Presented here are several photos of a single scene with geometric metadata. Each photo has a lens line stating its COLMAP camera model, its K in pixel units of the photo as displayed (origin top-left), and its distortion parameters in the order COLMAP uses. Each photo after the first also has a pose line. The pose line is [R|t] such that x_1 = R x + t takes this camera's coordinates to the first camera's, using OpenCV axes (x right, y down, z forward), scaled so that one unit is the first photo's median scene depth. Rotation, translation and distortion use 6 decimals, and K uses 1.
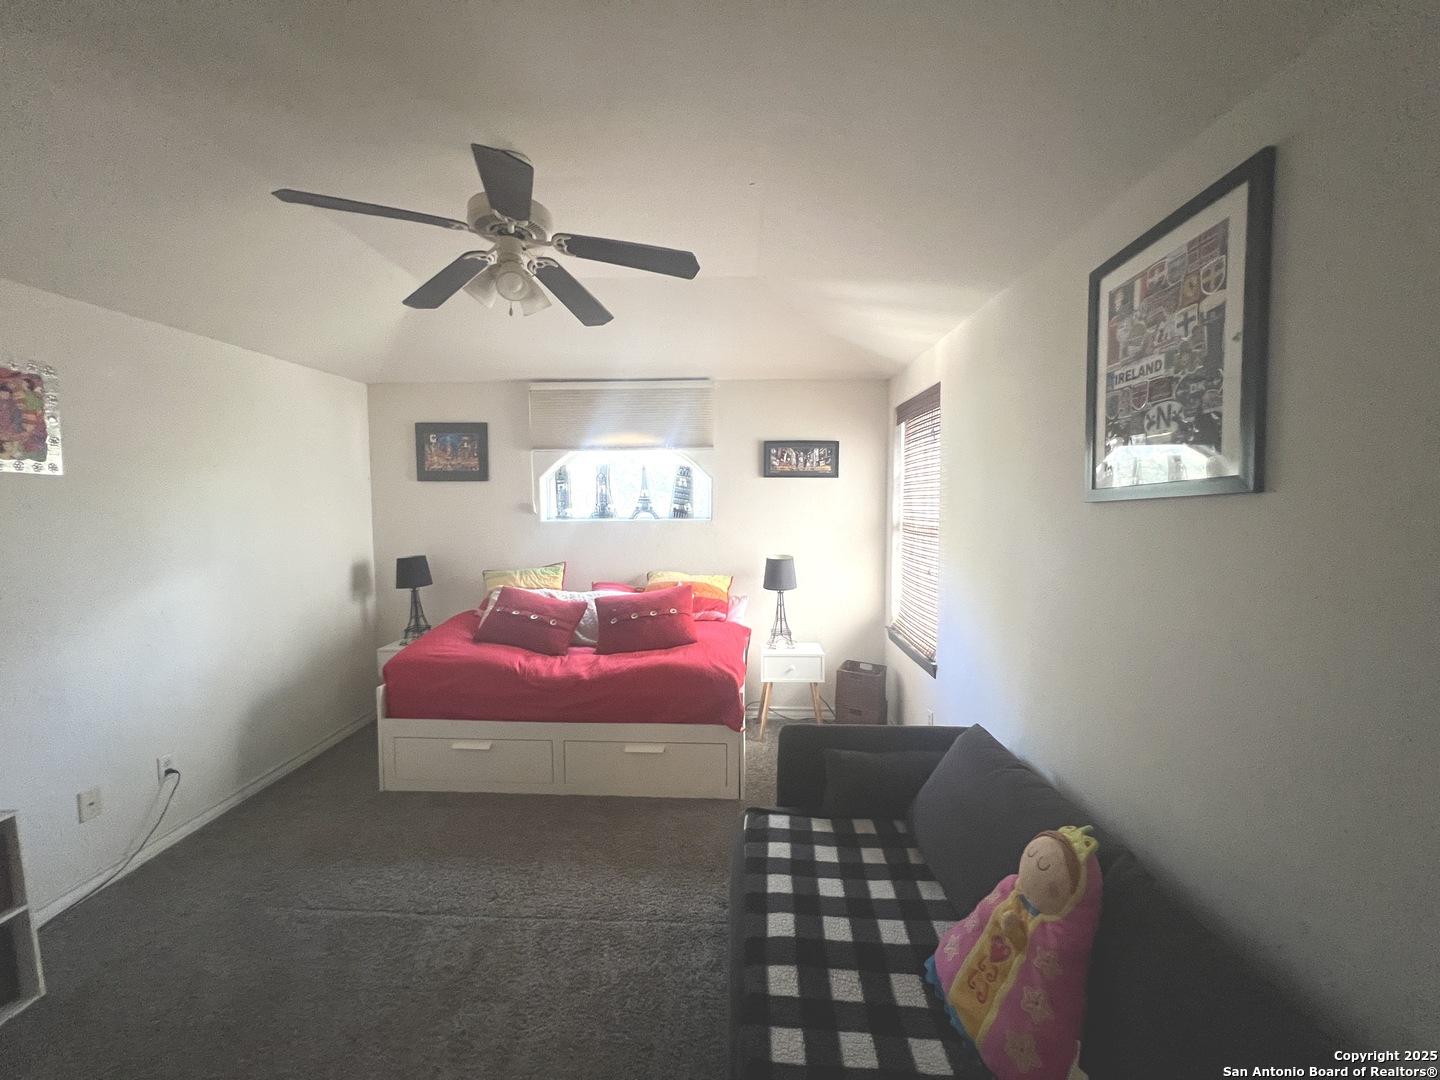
lens RADIAL K [[576.6, 0, 721.3], [0, 576.6, 539.0], [0, 0, 1]] dist [0.001903, 0.000081]
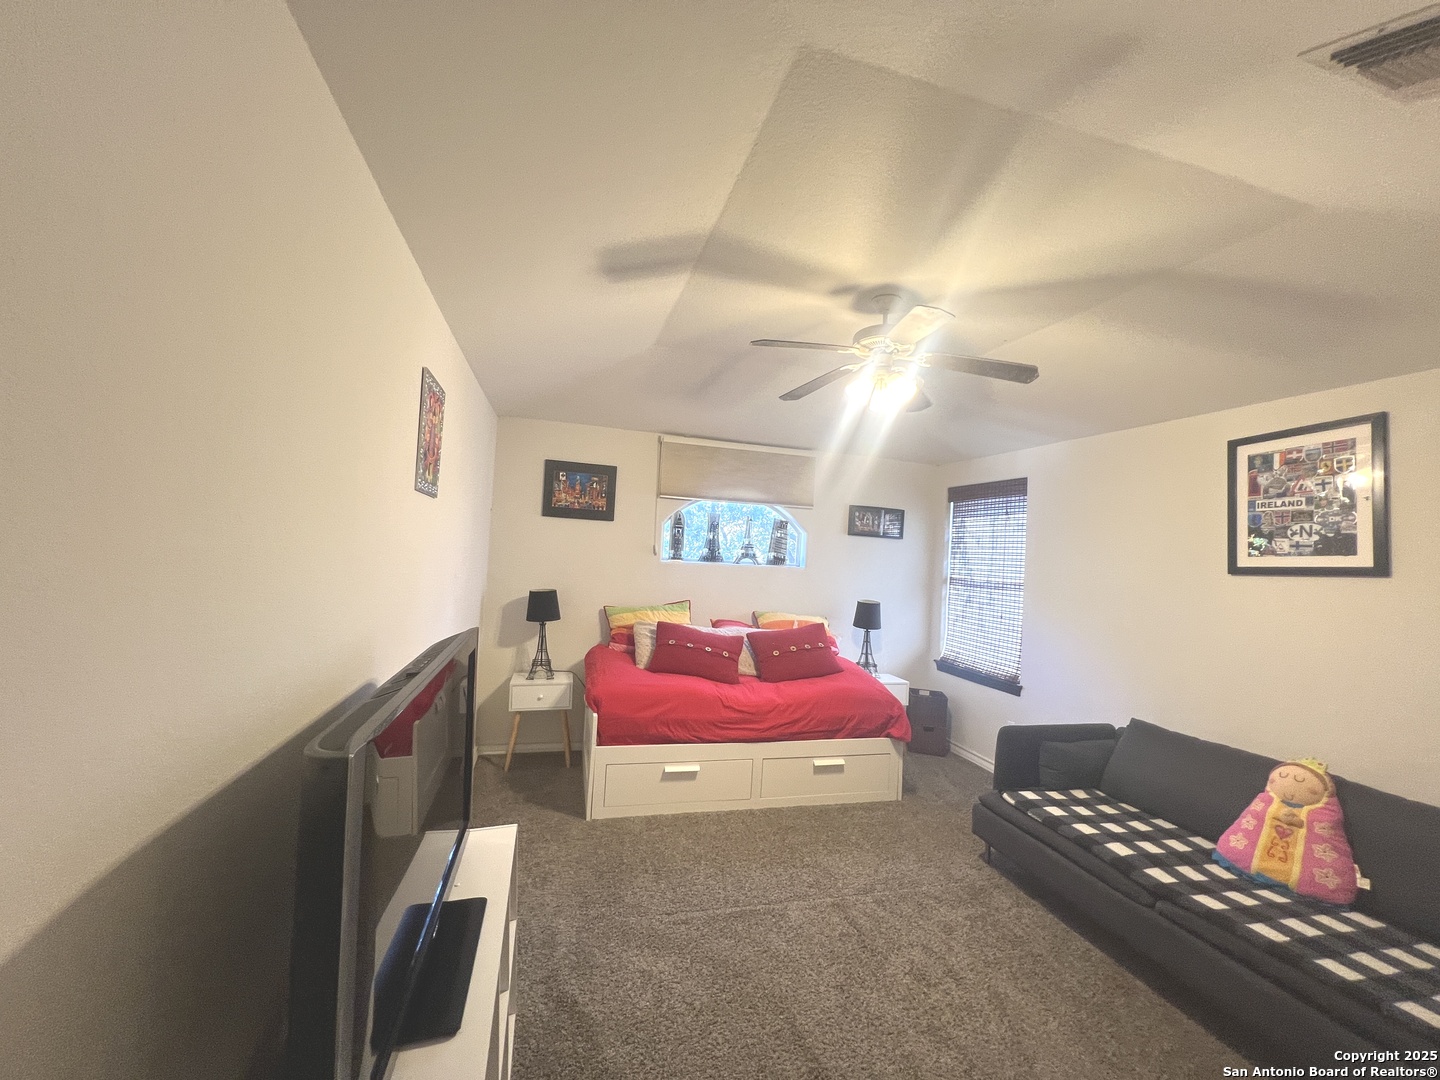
lens RADIAL K [[576.6, 0, 720.3], [0, 576.6, 538.3], [0, 0, 1]] dist [0.001903, 0.000081]
pose [[0.949454, 0.064098, 0.307292, -0.575546], [-0.038915, 0.995413, -0.087397, 0.016795], [-0.311484, 0.071021, 0.947594, -0.061508]]
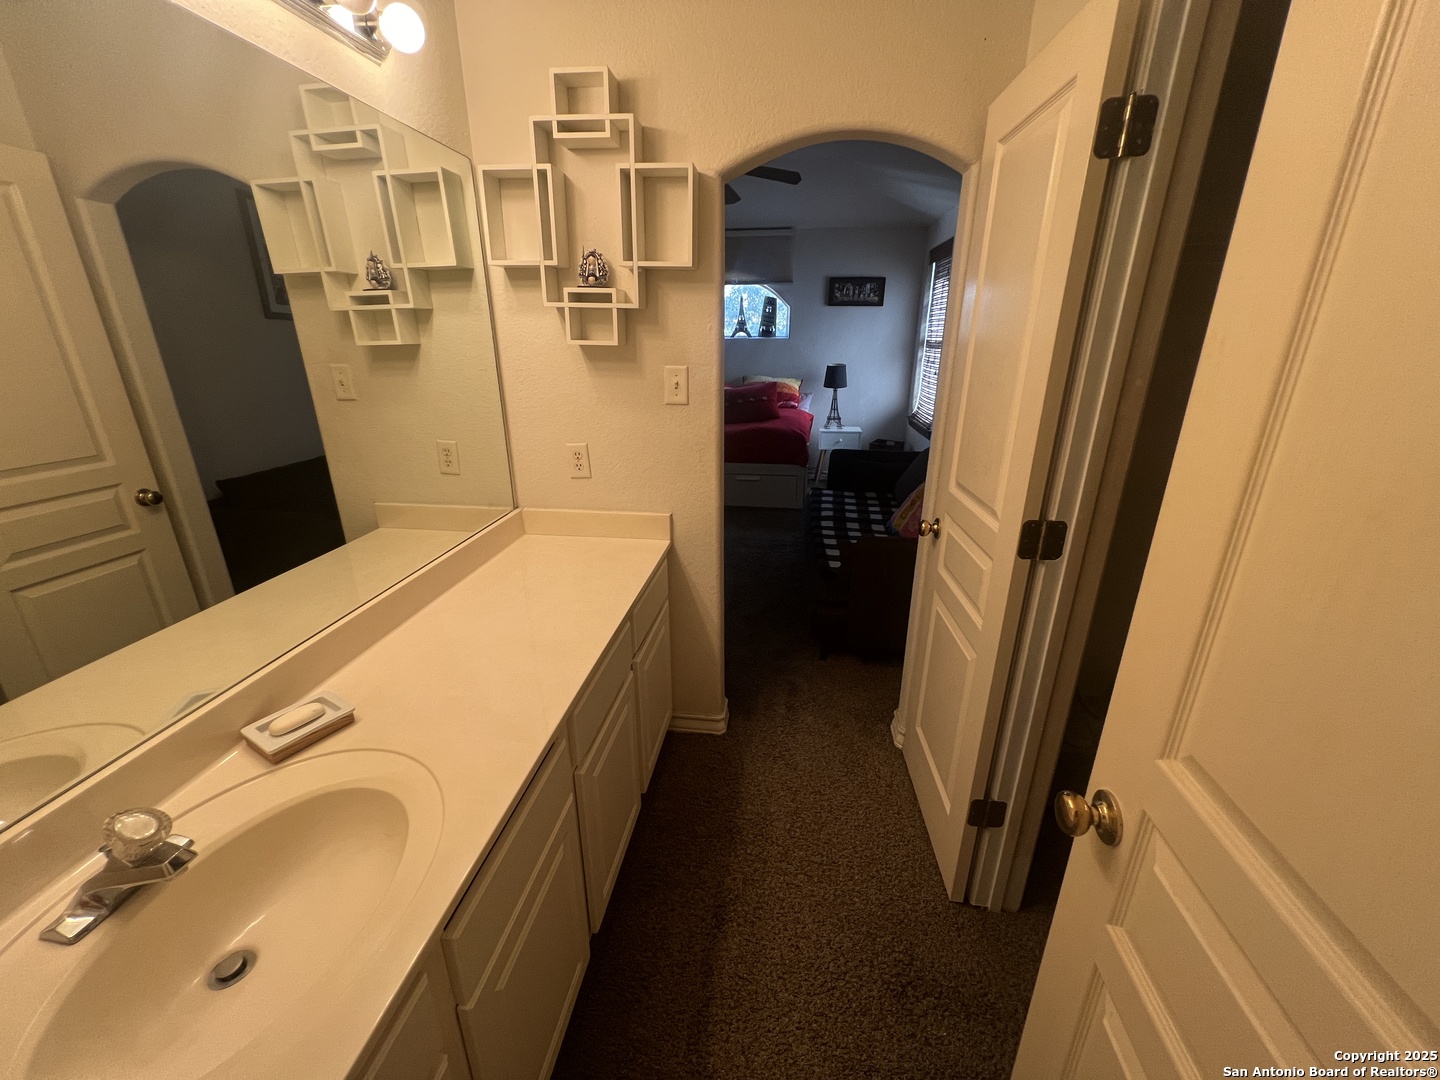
lens RADIAL K [[576.6, 0, 720.9], [0, 576.6, 540.0], [0, 0, 1]] dist [0.001903, 0.000081]
pose [[0.995979, 0.032748, -0.083390, -0.052295], [-0.008354, 0.960690, 0.277496, 0.054315], [0.089199, -0.275684, 0.957101, -0.535071]]
